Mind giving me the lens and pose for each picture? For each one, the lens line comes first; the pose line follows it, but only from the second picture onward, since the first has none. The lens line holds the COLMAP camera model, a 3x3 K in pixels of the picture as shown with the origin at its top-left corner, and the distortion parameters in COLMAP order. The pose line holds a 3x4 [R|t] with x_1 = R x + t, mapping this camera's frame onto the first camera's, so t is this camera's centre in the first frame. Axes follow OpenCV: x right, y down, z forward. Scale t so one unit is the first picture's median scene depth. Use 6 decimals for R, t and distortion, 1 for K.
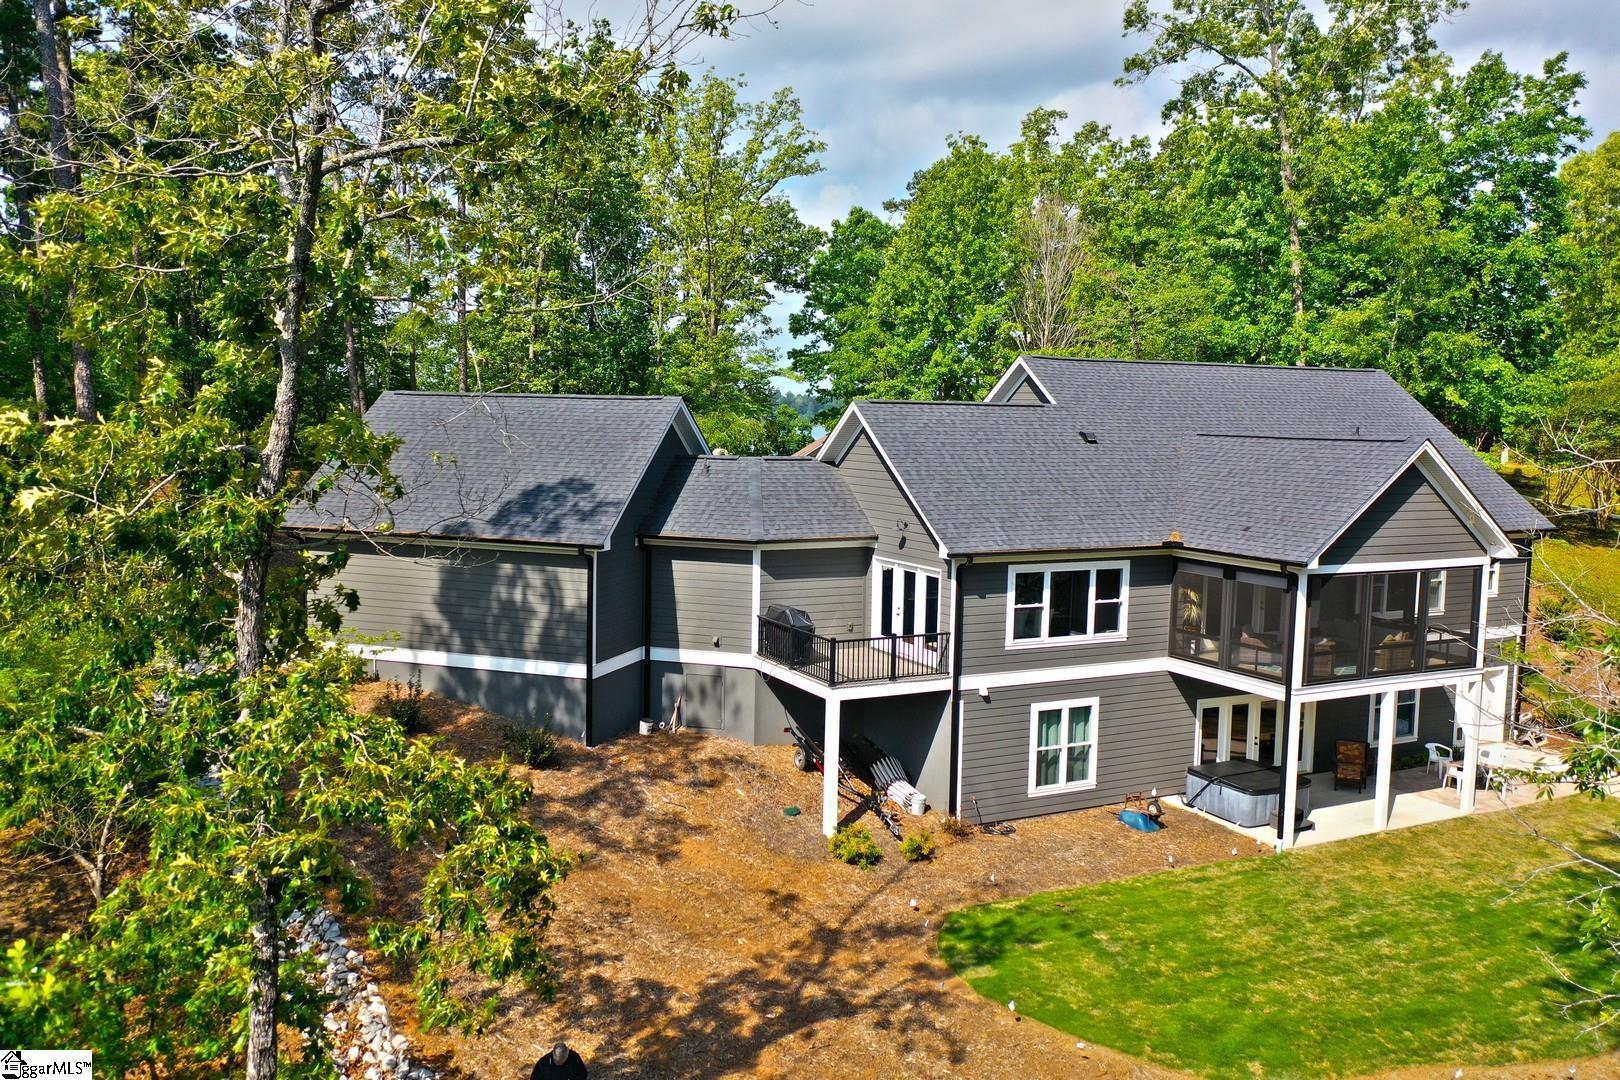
lens RADIAL K [[1315.1, 0, 810.9], [0, 1315.1, 537.1], [0, 0, 1]] dist [0.008215, -0.003846]
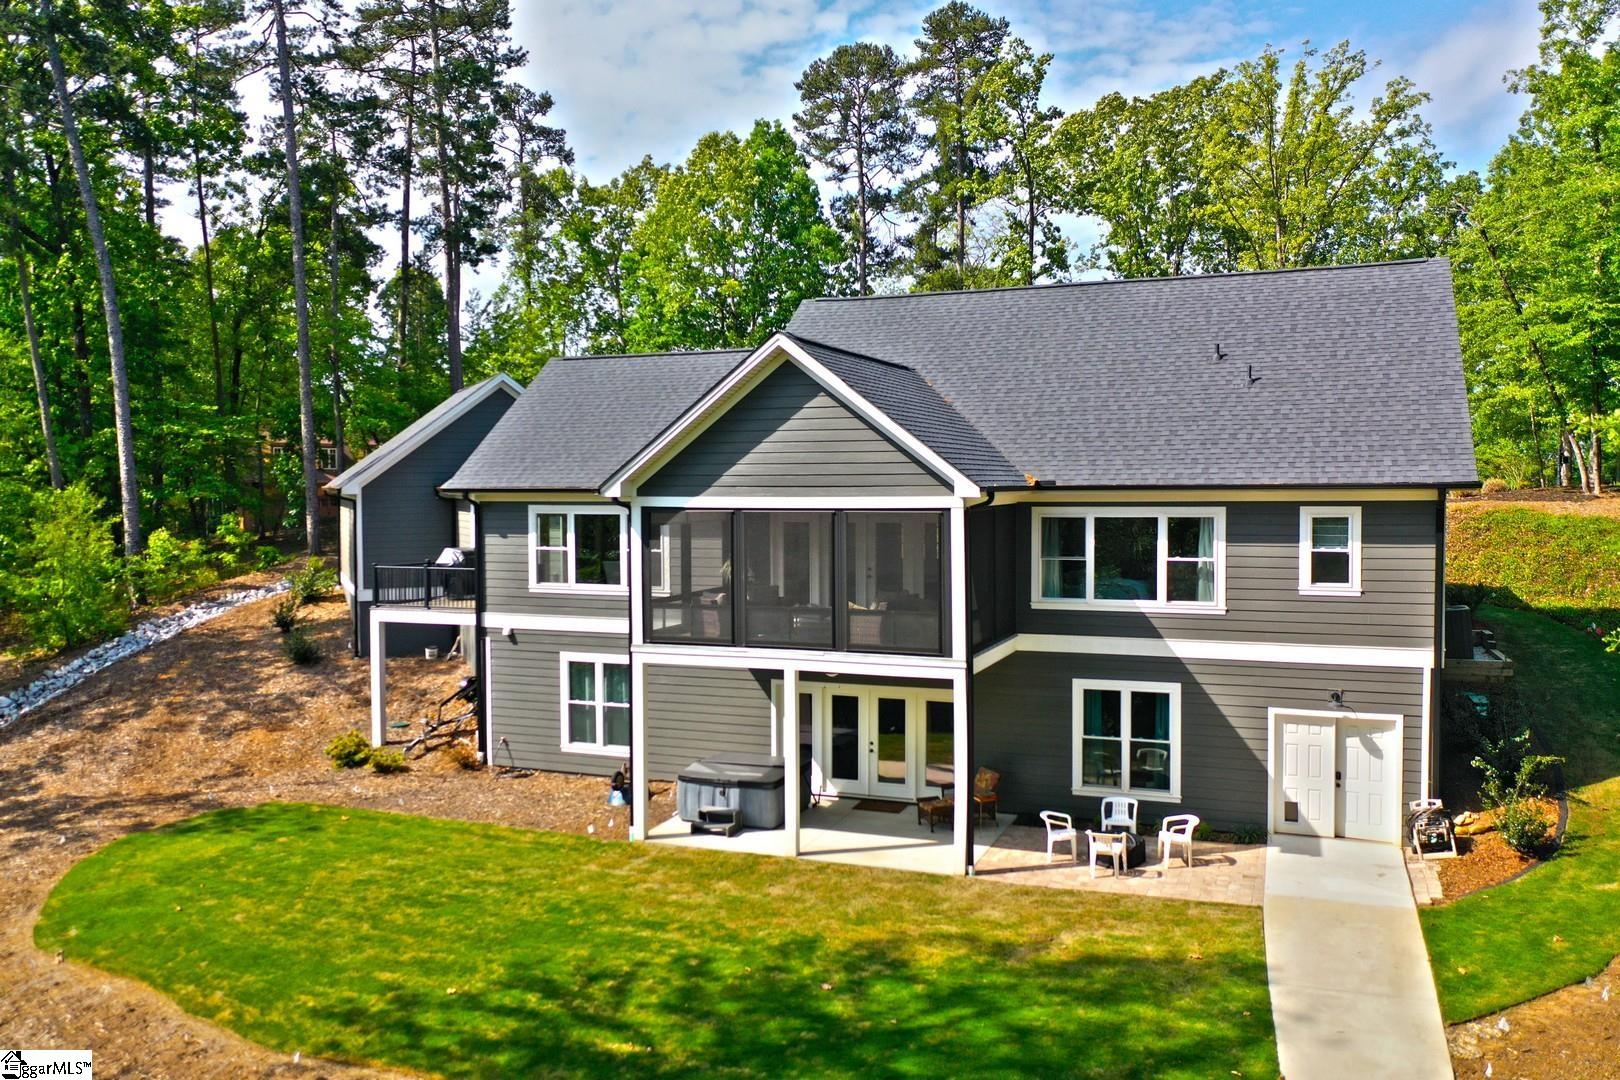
lens RADIAL K [[1315.1, 0, 810.1], [0, 1315.1, 542.9], [0, 0, 1]] dist [0.008215, -0.003846]
pose [[0.648979, 0.012932, -0.760697, 1.030603], [-0.055821, 0.997970, -0.030657, 0.067443], [0.758756, 0.062358, 0.648383, 0.519347]]
